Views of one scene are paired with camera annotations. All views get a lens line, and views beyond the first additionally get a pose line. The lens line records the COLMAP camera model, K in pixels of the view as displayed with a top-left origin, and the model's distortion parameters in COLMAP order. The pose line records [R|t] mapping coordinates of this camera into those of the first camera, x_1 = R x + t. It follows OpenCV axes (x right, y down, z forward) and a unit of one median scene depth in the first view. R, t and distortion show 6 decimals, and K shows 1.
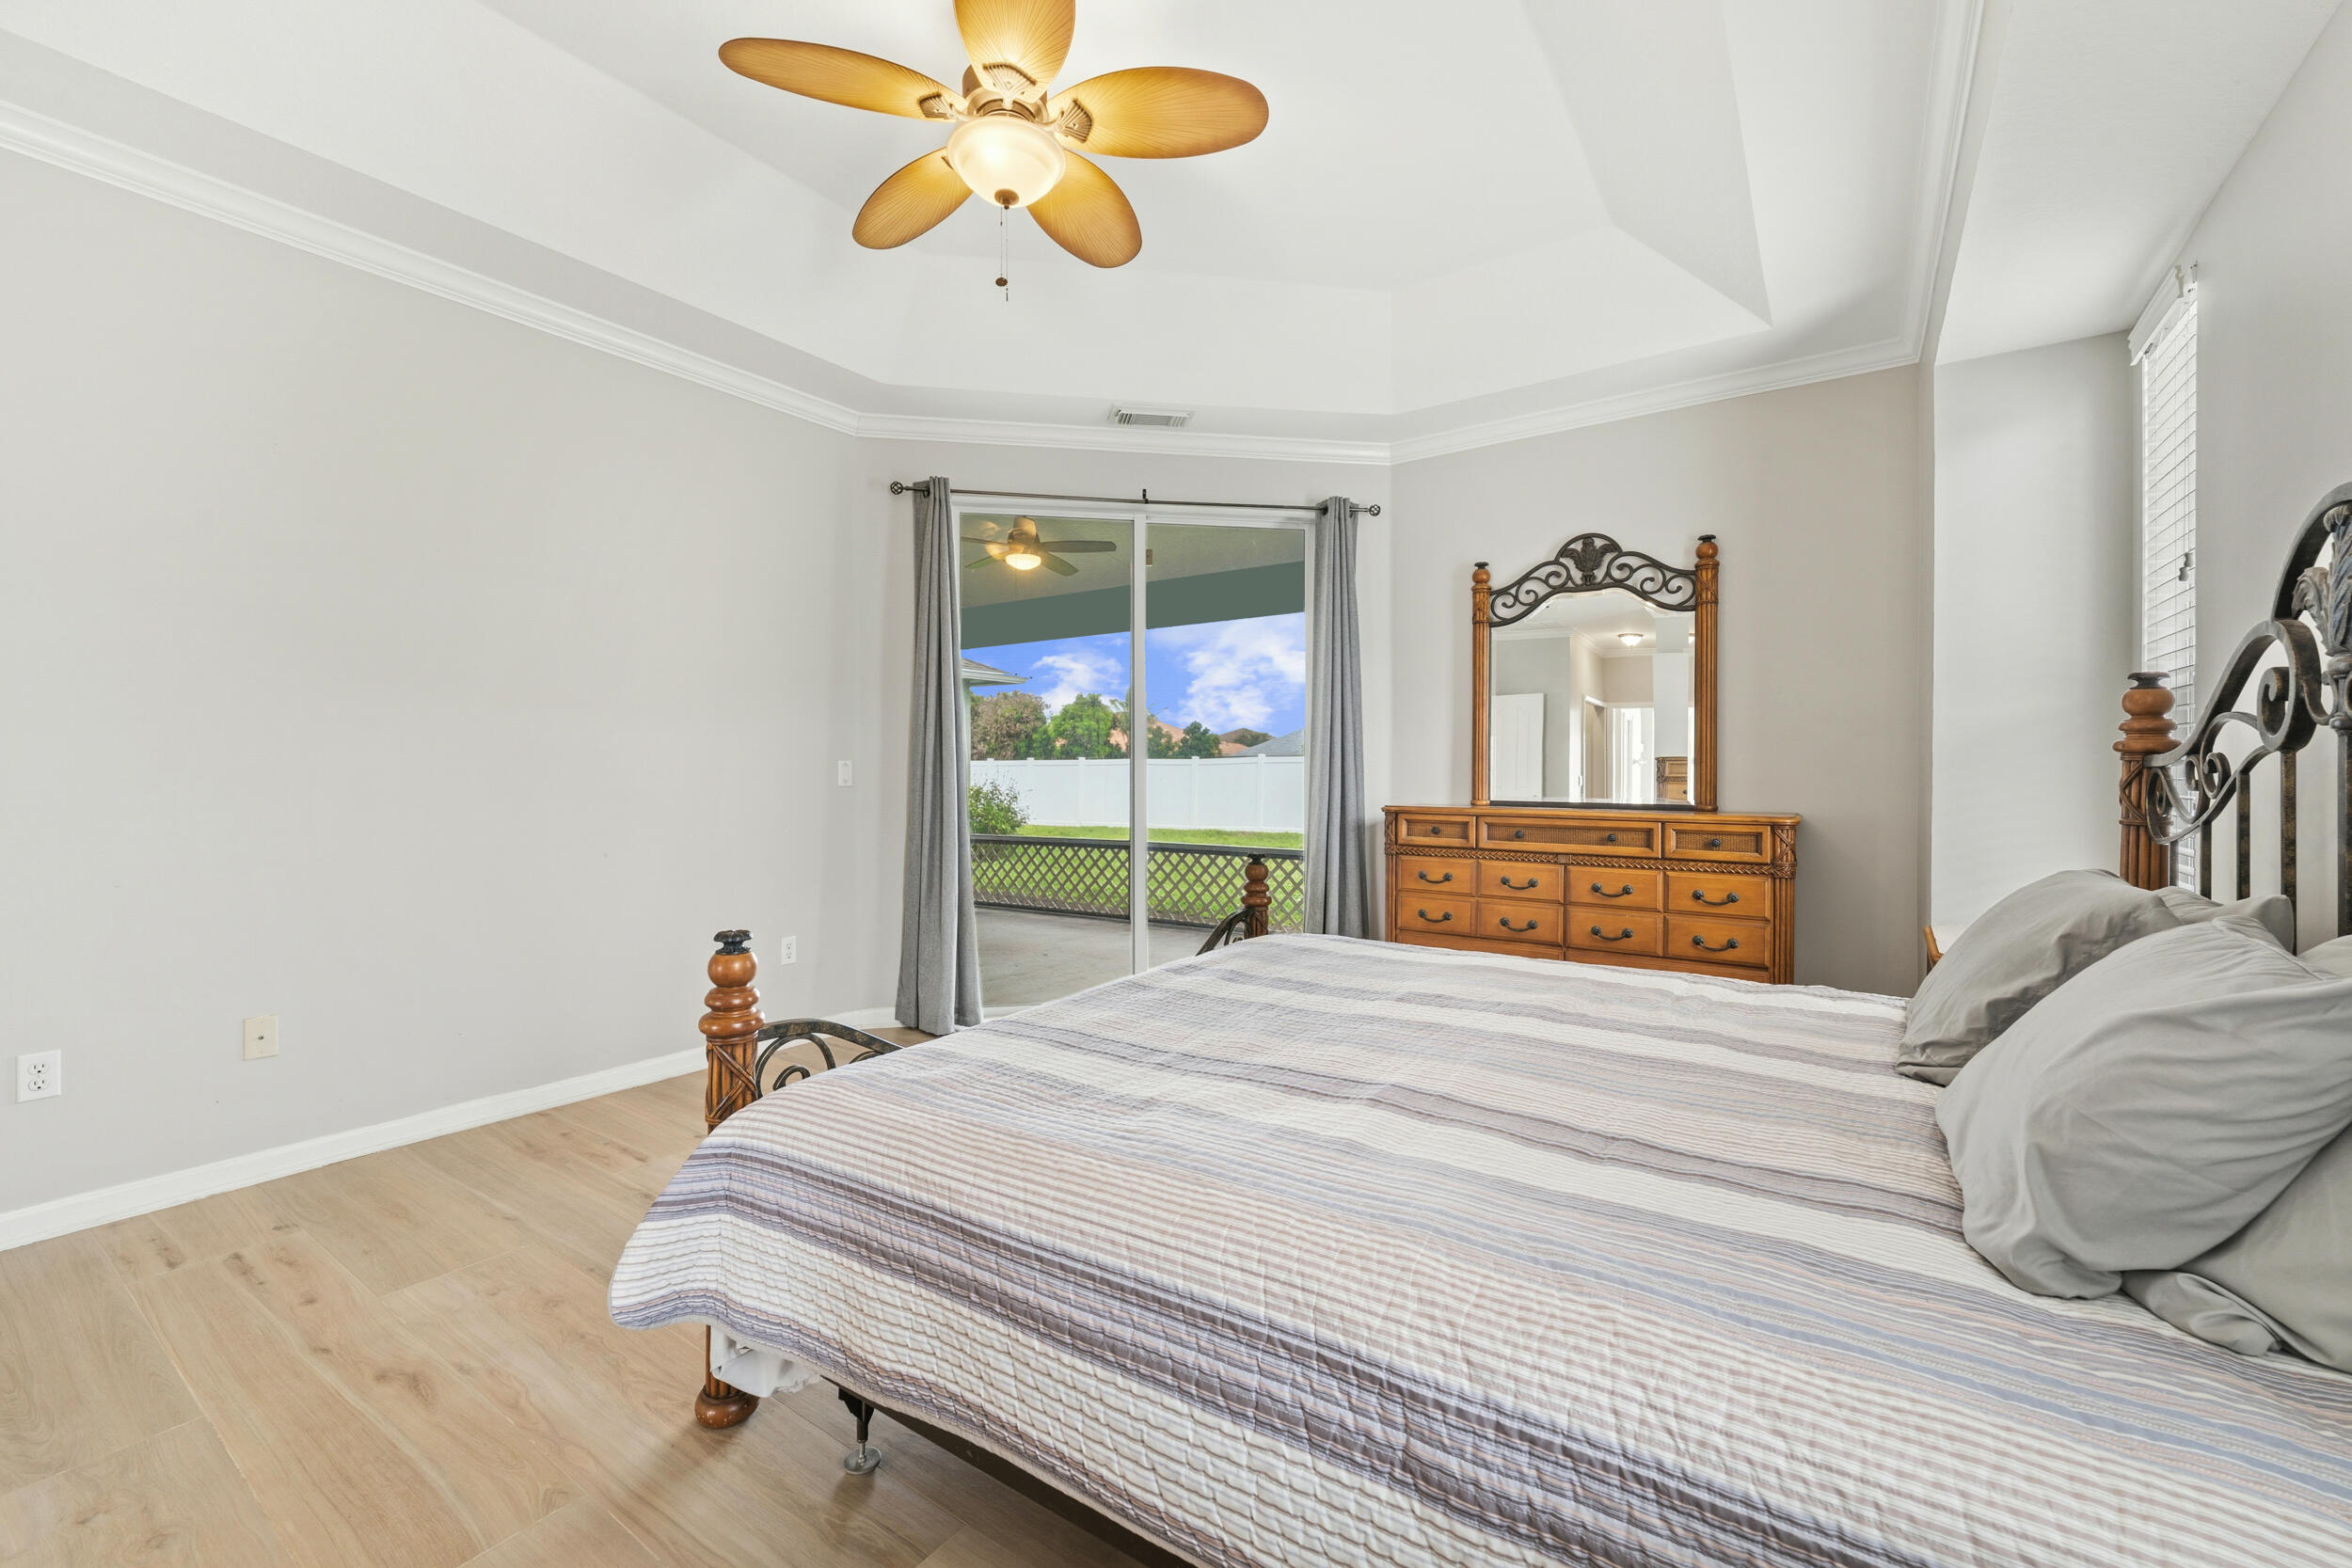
lens RADIAL K [[955.6, 0, 1172.4], [0, 955.6, 769.9], [0, 0, 1]] dist [0.000518, -0.000016]
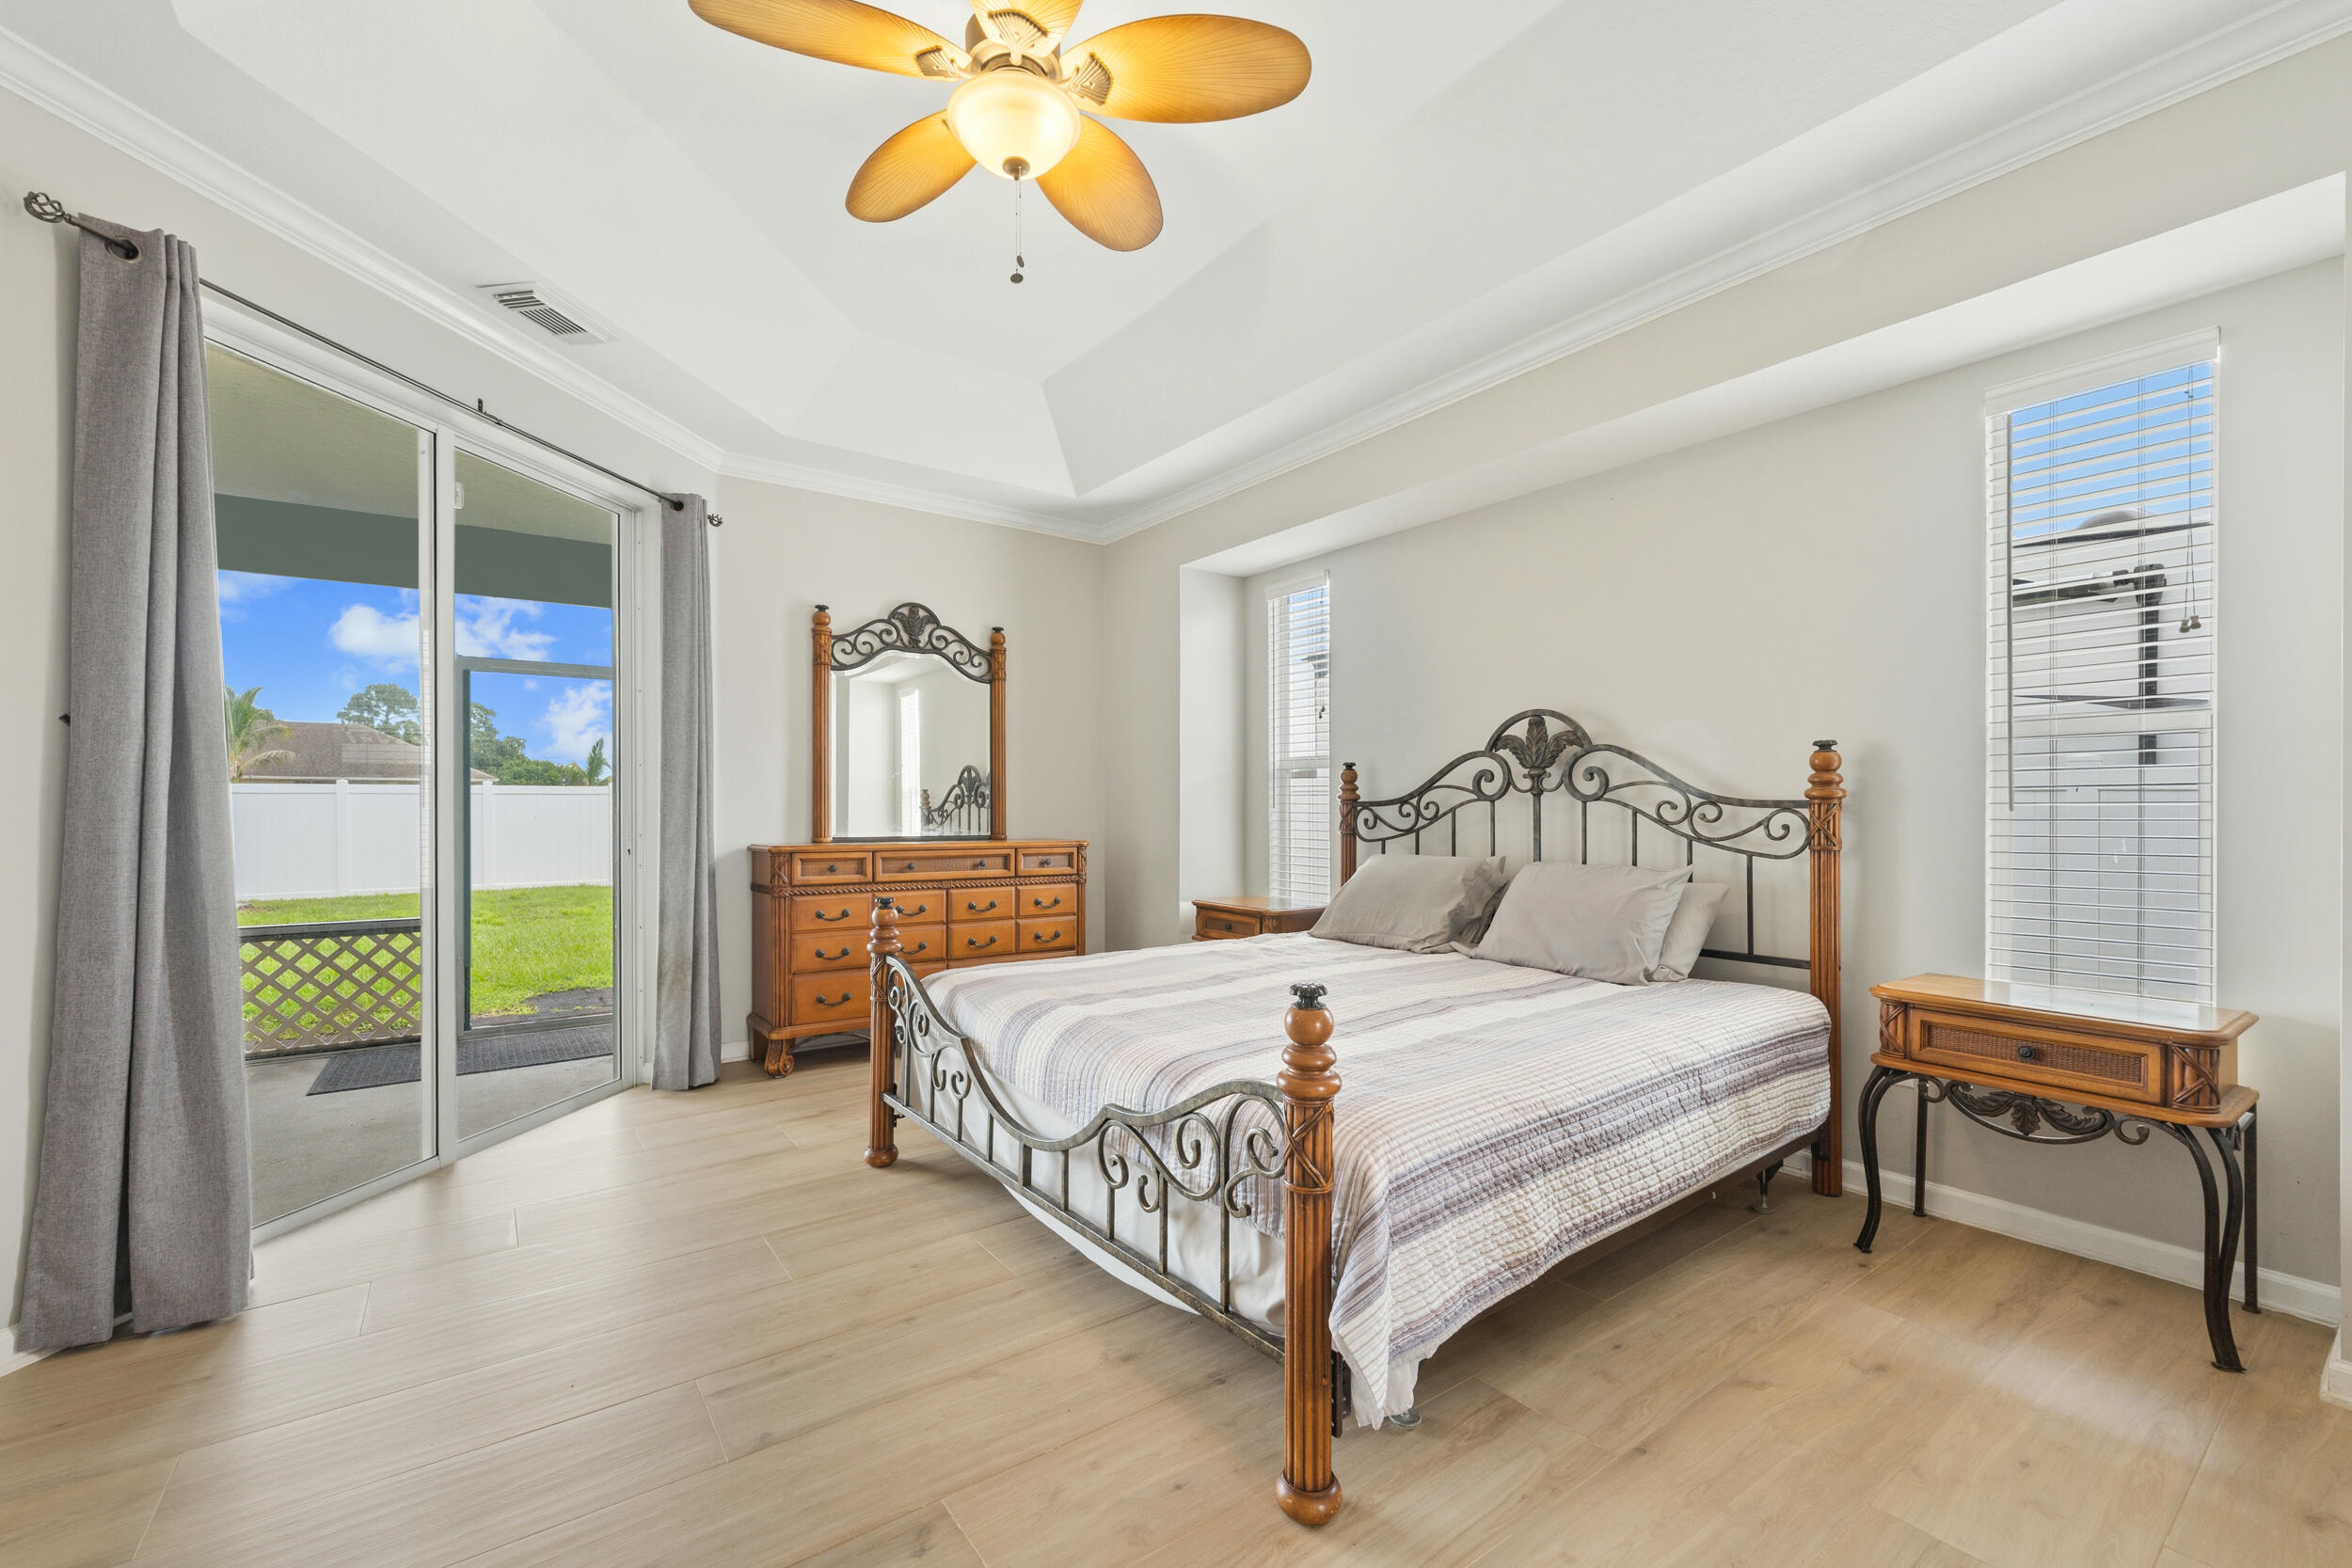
lens RADIAL K [[955.6, 0, 1172.4], [0, 955.6, 769.9], [0, 0, 1]] dist [0.000518, -0.000016]
pose [[0.320642, 0.034021, 0.946589, -0.562037], [-0.000053, 0.999355, -0.035899, -0.003697], [-0.947201, 0.011460, 0.320437, 0.339274]]
